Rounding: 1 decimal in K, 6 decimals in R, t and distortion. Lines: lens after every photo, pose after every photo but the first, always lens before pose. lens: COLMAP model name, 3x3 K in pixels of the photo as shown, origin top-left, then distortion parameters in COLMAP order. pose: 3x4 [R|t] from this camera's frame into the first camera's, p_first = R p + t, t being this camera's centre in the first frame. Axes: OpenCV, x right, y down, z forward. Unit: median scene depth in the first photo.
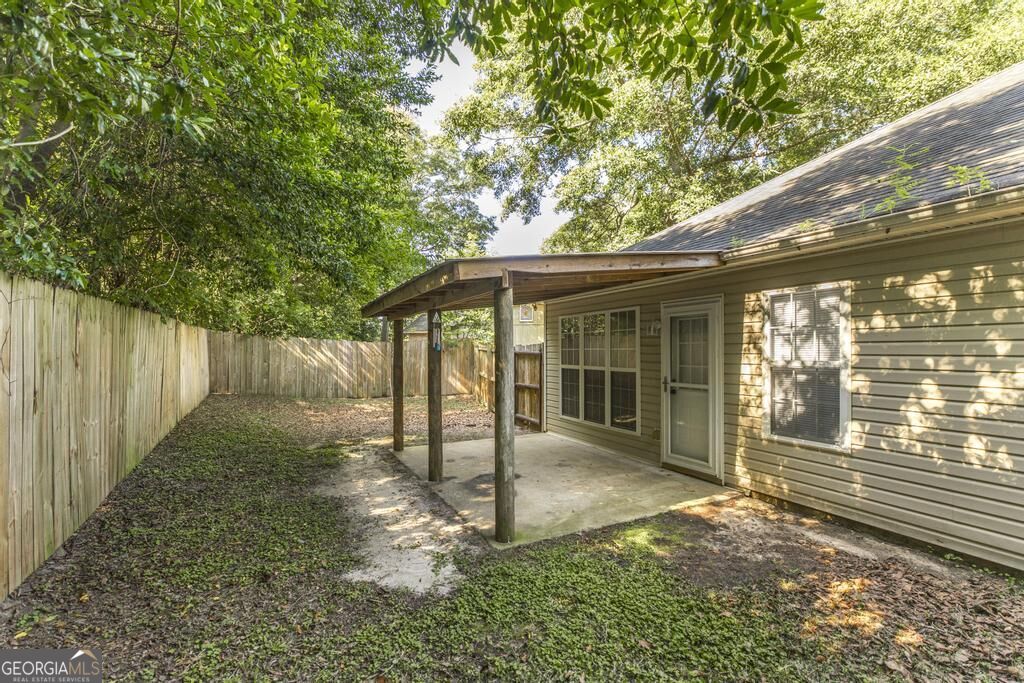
lens RADIAL K [[444.0, 0, 507.9], [0, 444.0, 352.2], [0, 0, 1]] dist [-0.000492, -0.000072]
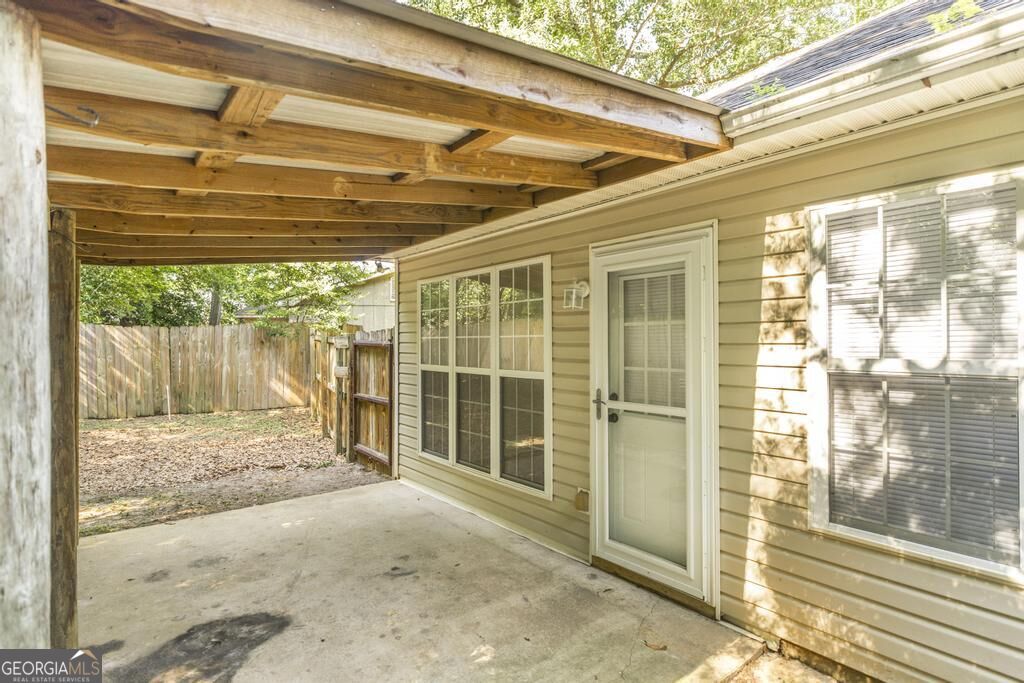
lens RADIAL K [[515.7, 0, 512.0], [0, 515.7, 341.5], [0, 0, 1]] dist [-0.000027, -0.000110]
pose [[0.977717, 0.000184, 0.209928, 0.130820], [0.000903, 0.999987, -0.005083, 0.002978], [-0.209926, 0.005160, 0.977704, 0.434224]]
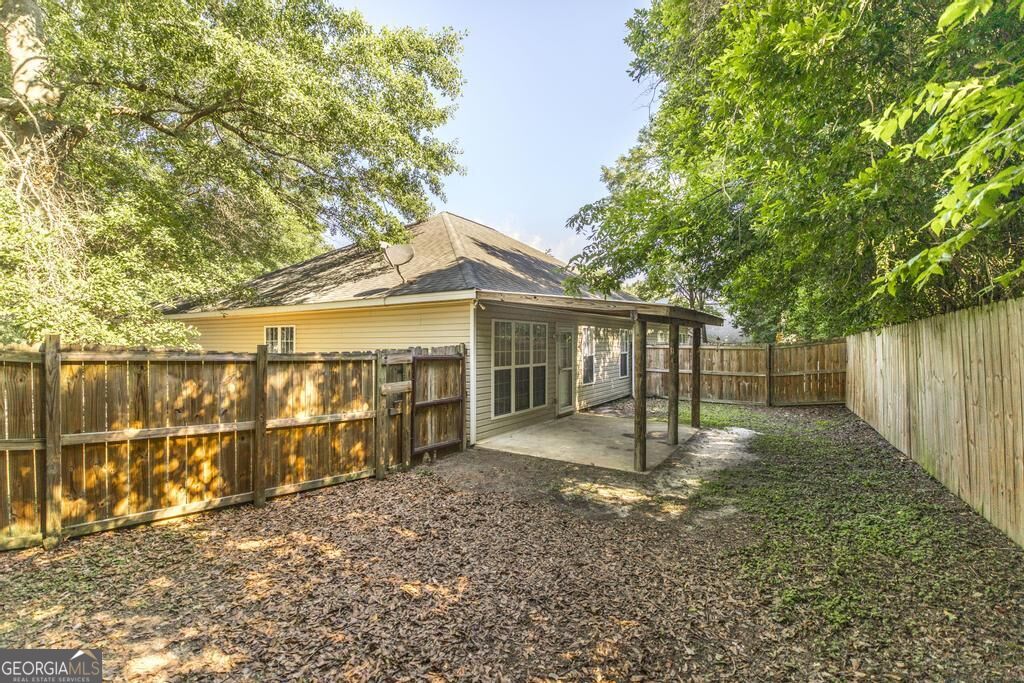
lens RADIAL K [[444.3, 0, 517.1], [0, 444.3, 344.3], [0, 0, 1]] dist [0.006323, -0.000148]
pose [[-0.500361, 0.001810, 0.865815, -1.060689], [0.006713, 0.999976, 0.001789, -0.033004], [-0.865791, 0.006708, -0.500361, 1.990442]]
